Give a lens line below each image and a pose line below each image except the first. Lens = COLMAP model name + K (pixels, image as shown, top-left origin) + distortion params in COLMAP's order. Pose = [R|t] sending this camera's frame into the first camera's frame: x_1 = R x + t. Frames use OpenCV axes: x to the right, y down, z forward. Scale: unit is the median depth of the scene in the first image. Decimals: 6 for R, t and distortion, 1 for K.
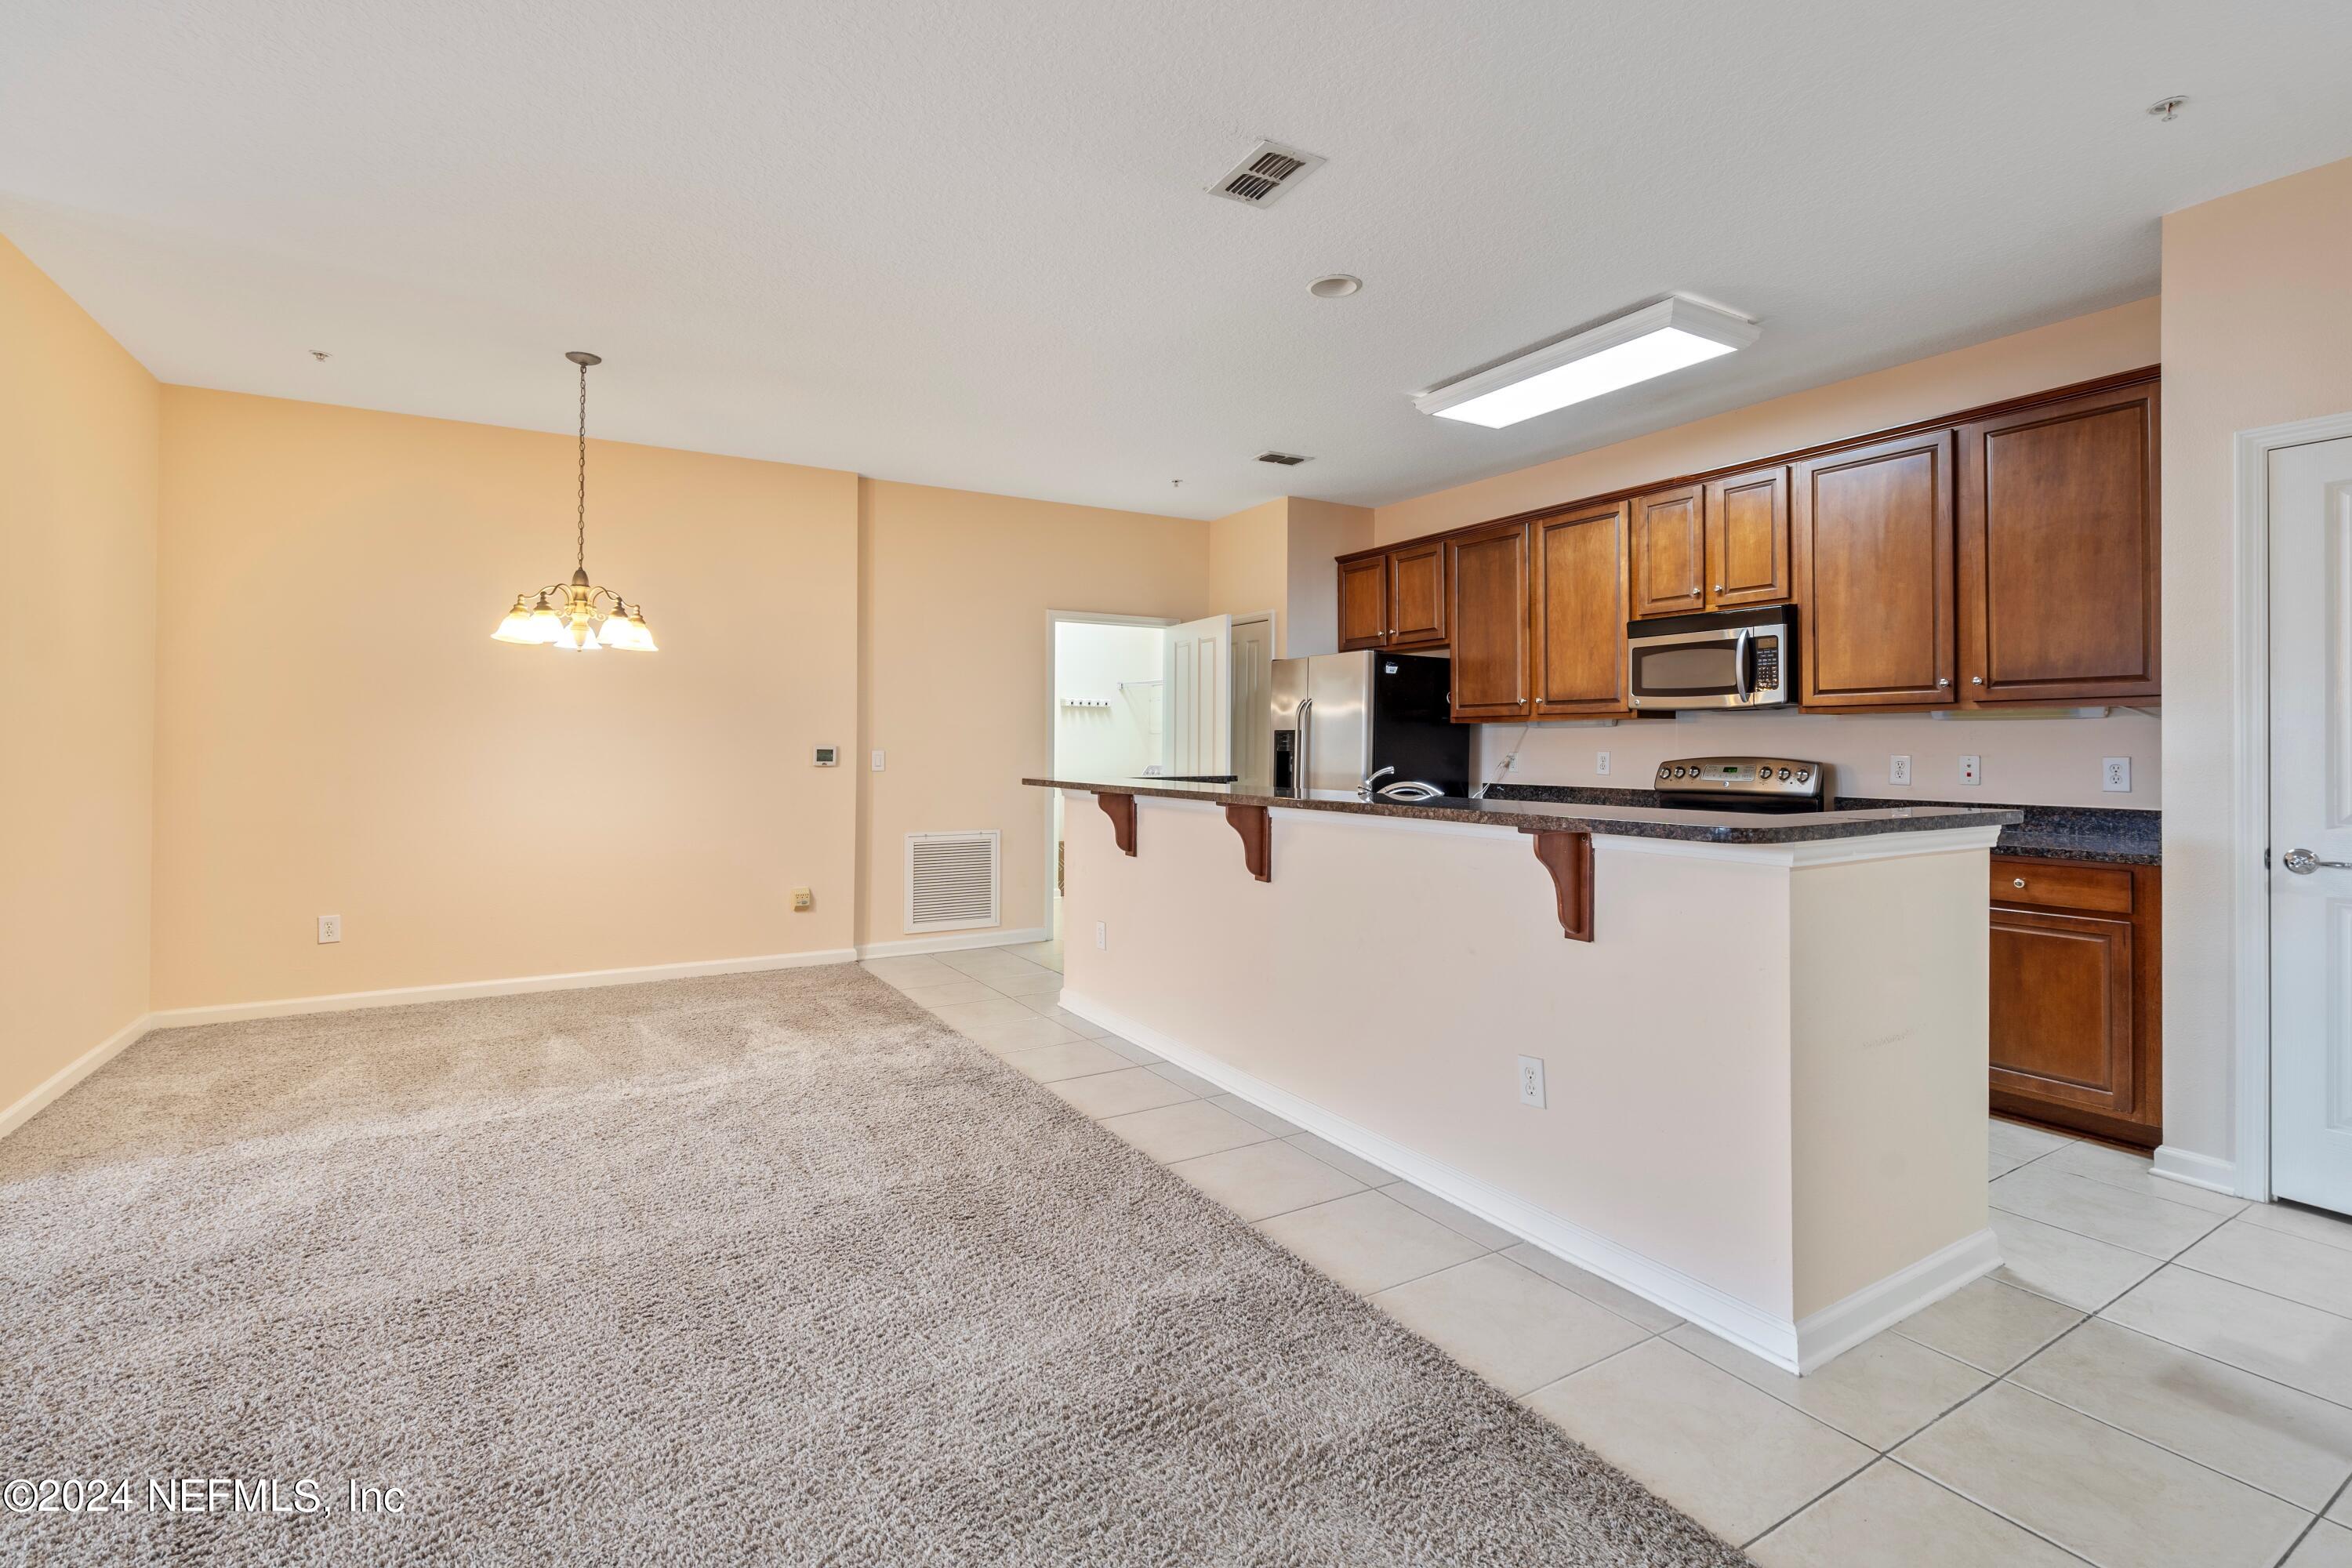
lens RADIAL K [[1084.1, 0, 1185.3], [0, 1084.1, 728.5], [0, 0, 1]] dist [-0.005128, 0.002430]
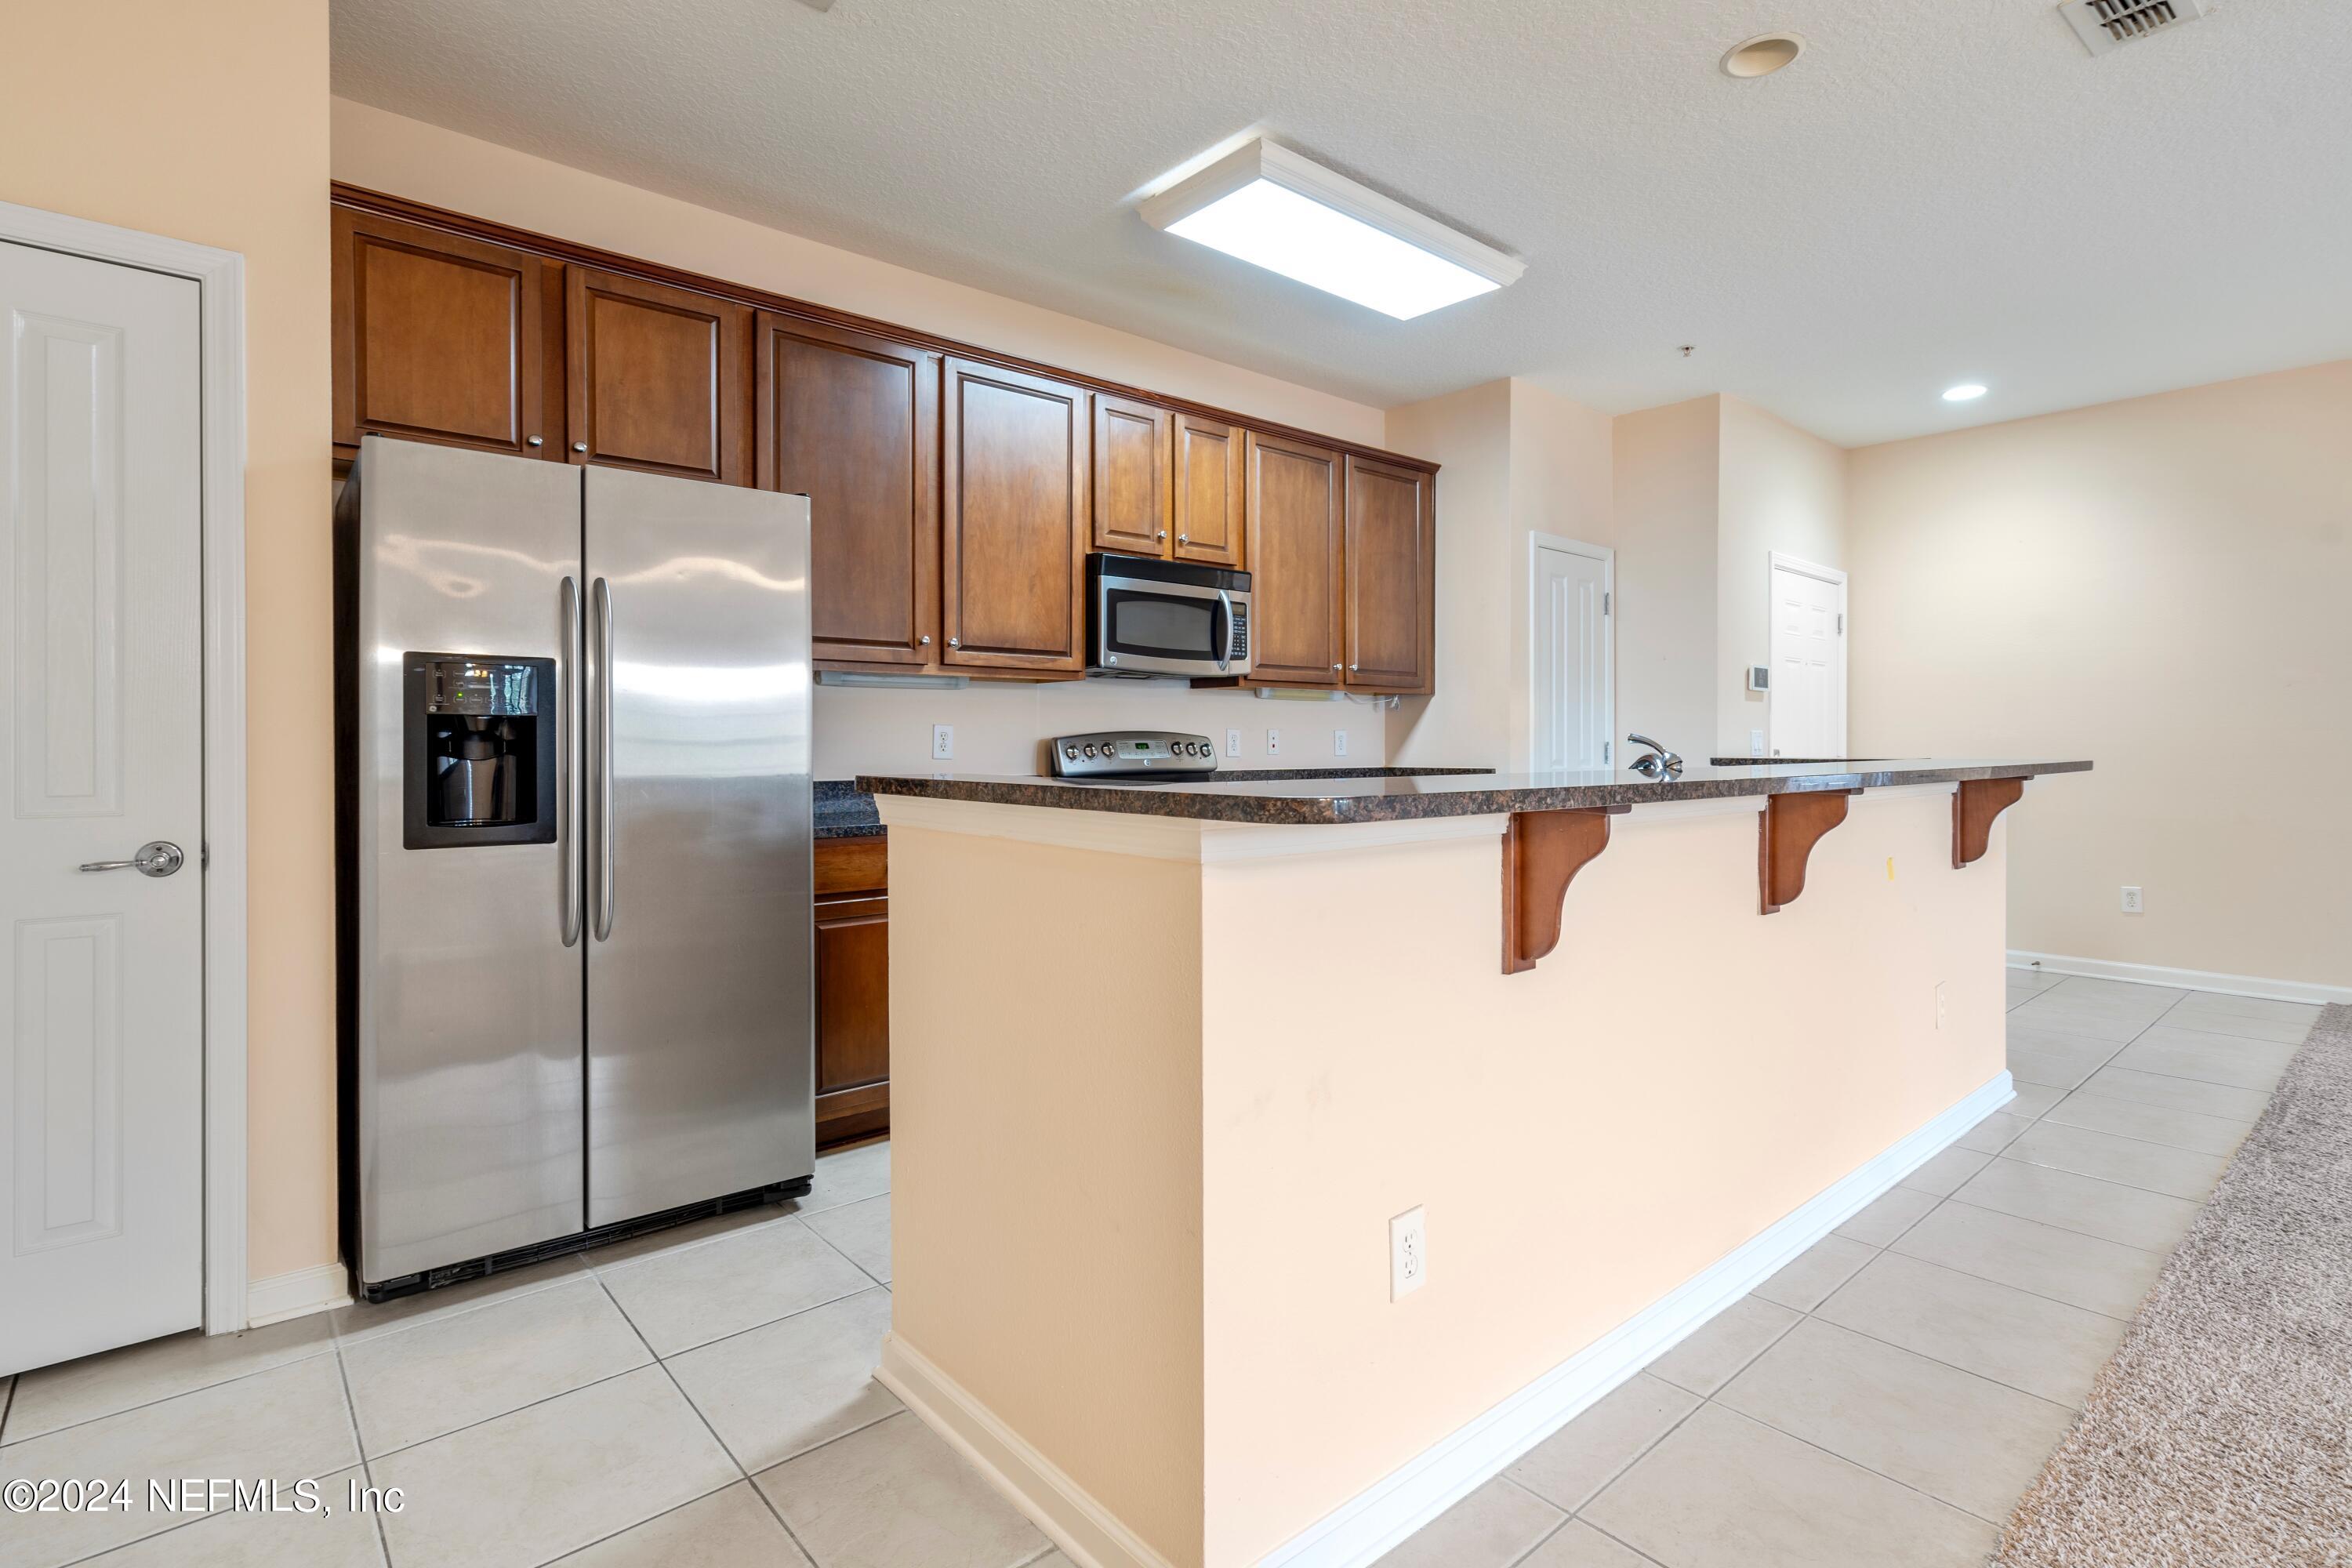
lens RADIAL K [[1134.3, 0, 1174.5], [0, 1134.3, 750.7], [0, 0, 1]] dist [0.001222, 0.000489]
pose [[-0.167658, -0.008955, 0.985805, -0.466811], [-0.013171, 0.999890, 0.006843, 0.041331], [-0.985757, -0.011837, -0.167757, 1.308048]]
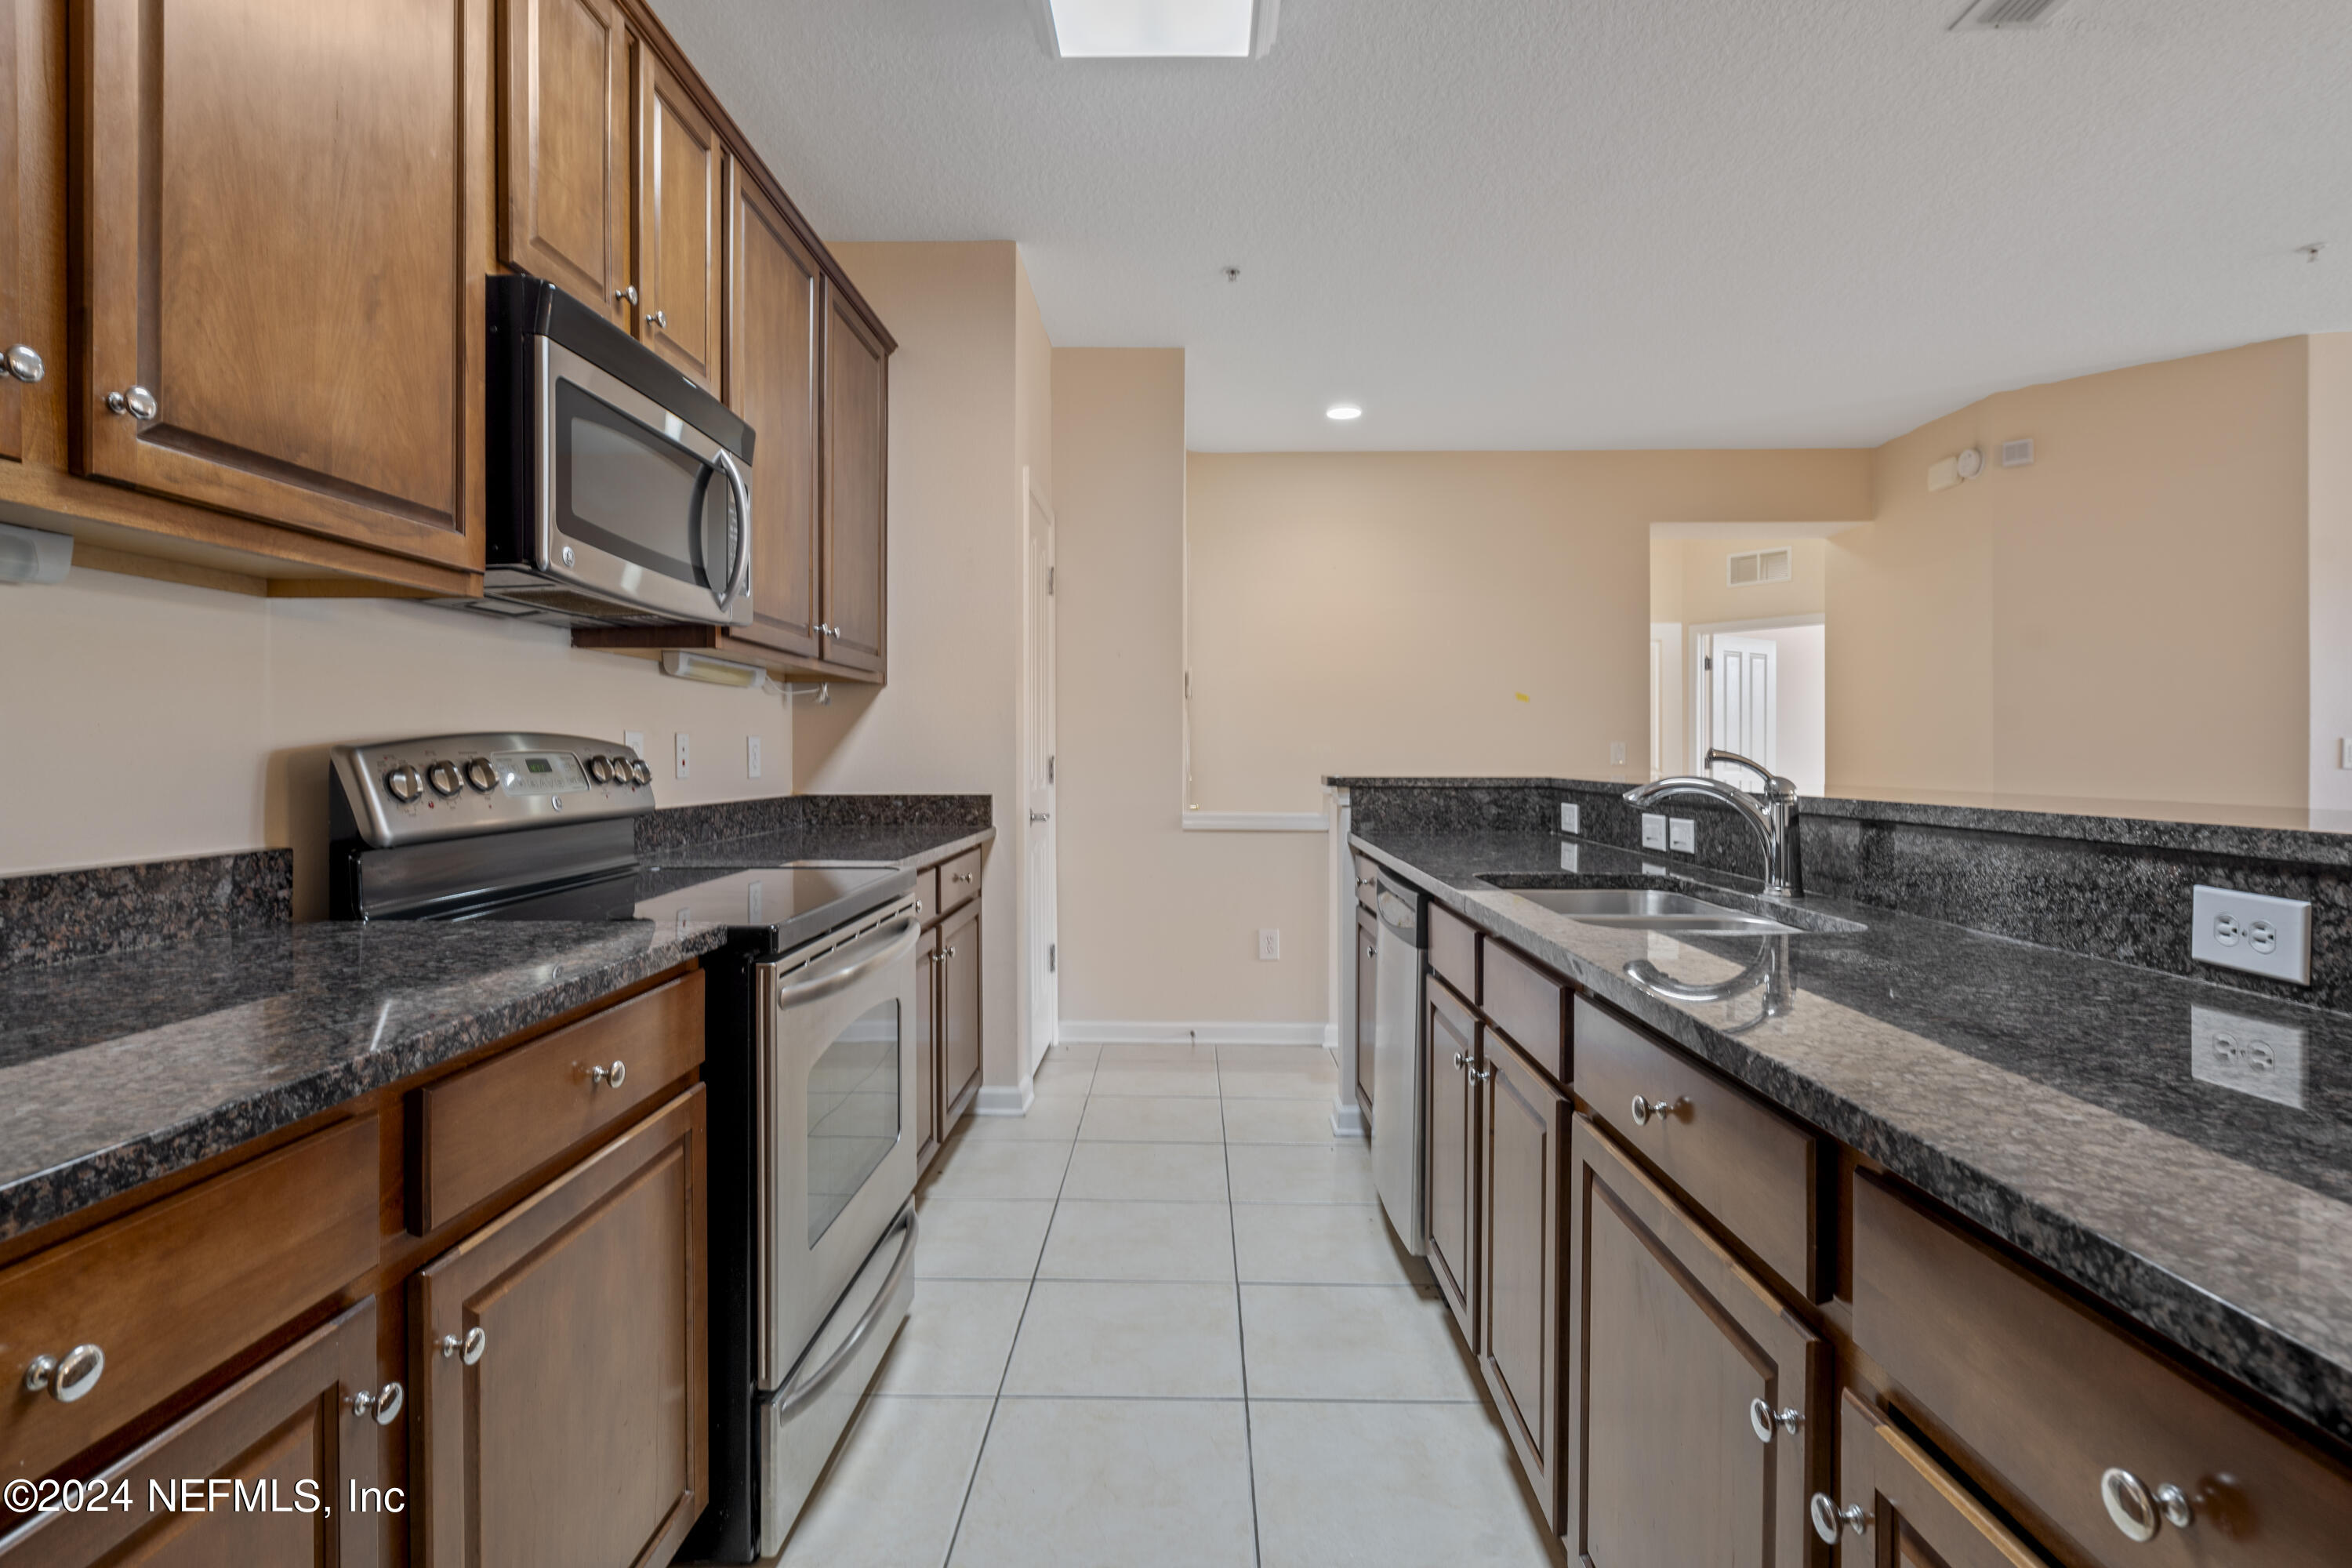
lens RADIAL K [[1134.3, 0, 1174.5], [0, 1134.3, 750.7], [0, 0, 1]] dist [0.001222, 0.000489]
pose [[-0.845920, -0.001468, 0.533308, 0.111763], [-0.009594, 0.999876, -0.012465, 0.041504], [-0.533224, -0.015661, -0.845829, 1.417231]]
